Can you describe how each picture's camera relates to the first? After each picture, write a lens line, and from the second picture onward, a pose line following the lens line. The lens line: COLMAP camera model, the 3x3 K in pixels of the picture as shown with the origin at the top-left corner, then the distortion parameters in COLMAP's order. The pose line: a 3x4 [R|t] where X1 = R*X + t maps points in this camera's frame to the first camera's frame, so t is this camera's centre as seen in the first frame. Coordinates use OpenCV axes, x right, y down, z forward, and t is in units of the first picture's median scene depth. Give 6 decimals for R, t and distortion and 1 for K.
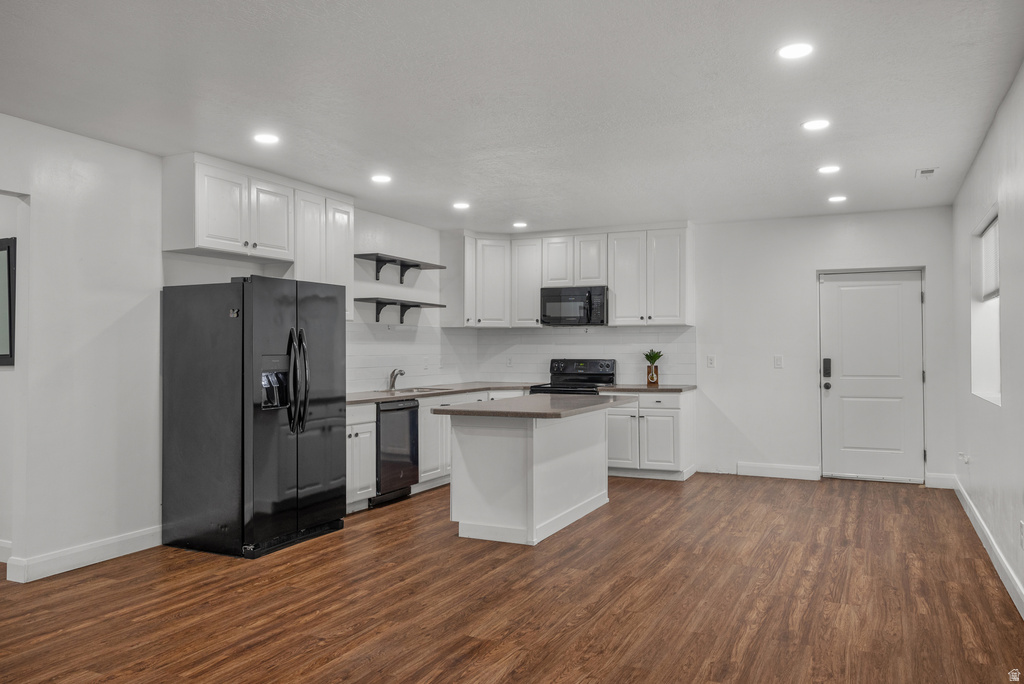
lens RADIAL K [[762.9, 0, 512.0], [0, 762.9, 342.0], [0, 0, 1]] dist [0.004014, 0.002695]
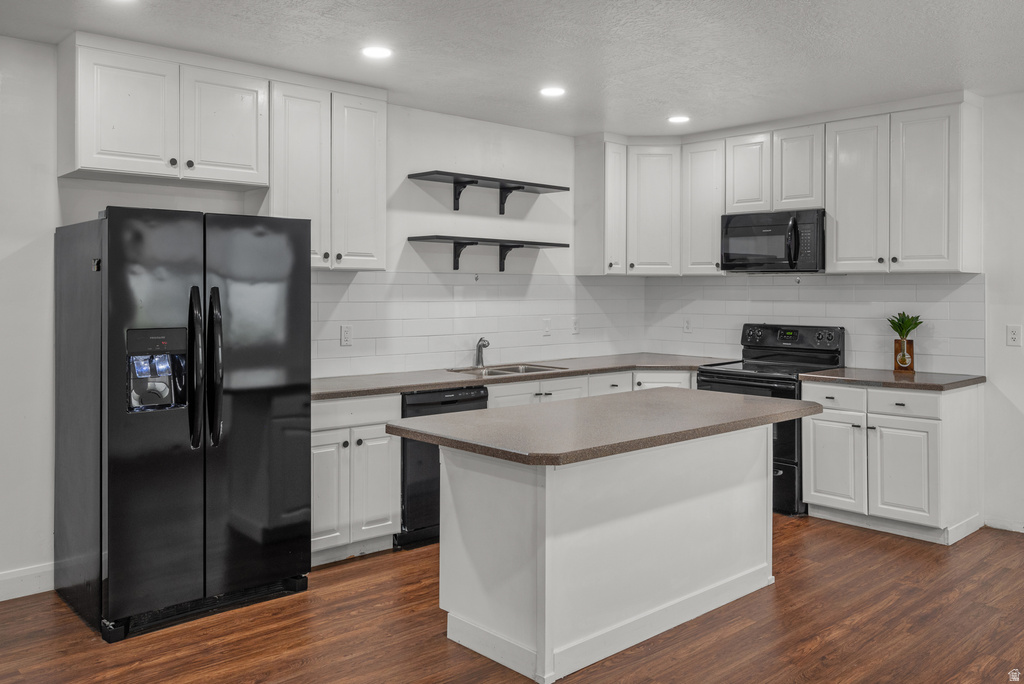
lens RADIAL K [[842.3, 0, 511.6], [0, 842.3, 287.2], [0, 0, 1]] dist [-0.001046, 0.001443]
pose [[0.927850, 0.003618, -0.372936, 0.162103], [-0.001191, 0.999977, 0.006738, -0.015880], [0.372952, -0.005808, 0.927833, 0.305491]]
